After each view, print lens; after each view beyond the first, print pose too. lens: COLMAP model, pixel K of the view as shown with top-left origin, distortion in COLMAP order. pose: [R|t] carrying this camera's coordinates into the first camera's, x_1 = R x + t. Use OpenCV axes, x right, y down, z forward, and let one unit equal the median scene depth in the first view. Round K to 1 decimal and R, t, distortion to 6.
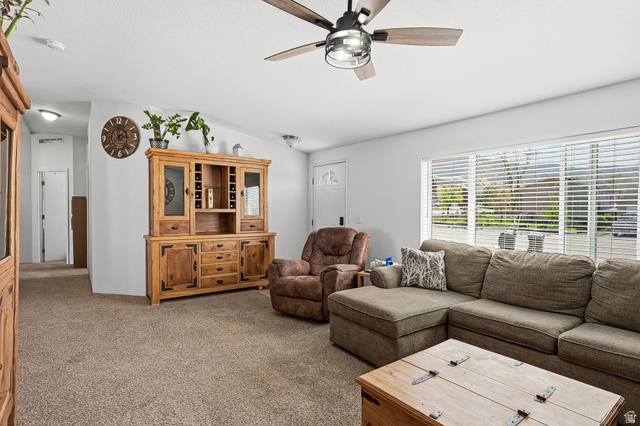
lens RADIAL K [[332.4, 0, 321.7], [0, 332.4, 214.7], [0, 0, 1]] dist [0.003689, -0.000398]
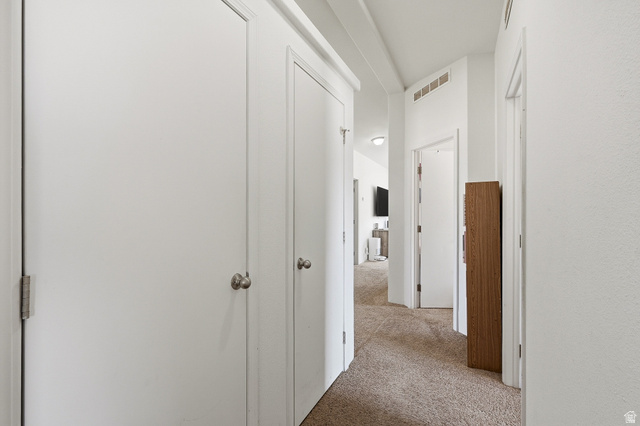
lens RADIAL K [[279.9, 0, 319.3], [0, 279.9, 211.9], [0, 0, 1]] dist [0.001608, 0.000010]
pose [[0.437113, -0.004442, -0.899396, -0.484527], [-0.013714, 0.999839, -0.011603, -0.014661], [0.899302, 0.017406, 0.436981, 0.643315]]
